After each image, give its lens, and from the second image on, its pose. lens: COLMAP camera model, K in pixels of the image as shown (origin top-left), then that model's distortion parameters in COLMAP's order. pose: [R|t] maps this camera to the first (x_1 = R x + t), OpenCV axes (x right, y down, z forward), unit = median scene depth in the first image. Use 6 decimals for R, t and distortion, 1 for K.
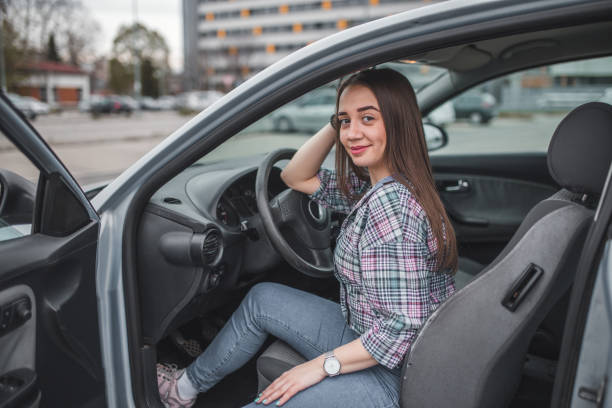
lens RADIAL K [[593.1, 0, 306.0], [0, 593.1, 204.0], [0, 0, 1]] dist [0.002714, 0.008792]
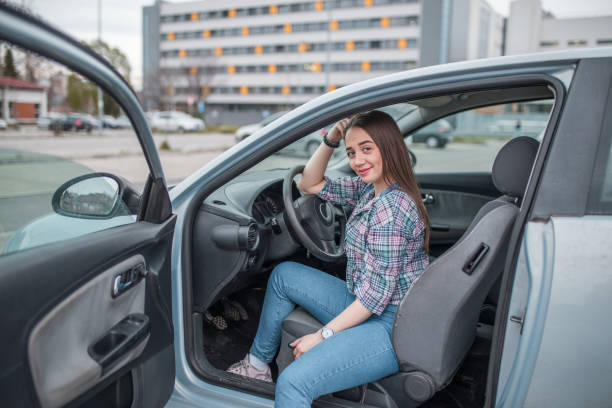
lens RADIAL K [[593.1, 0, 306.0], [0, 593.1, 204.0], [0, 0, 1]] dist [0.002714, 0.008792]
pose [[0.997405, 0.011788, 0.071029, -0.124890], [-0.009311, 0.999340, -0.035101, 0.042367], [-0.071396, 0.034349, 0.996856, -0.340685]]
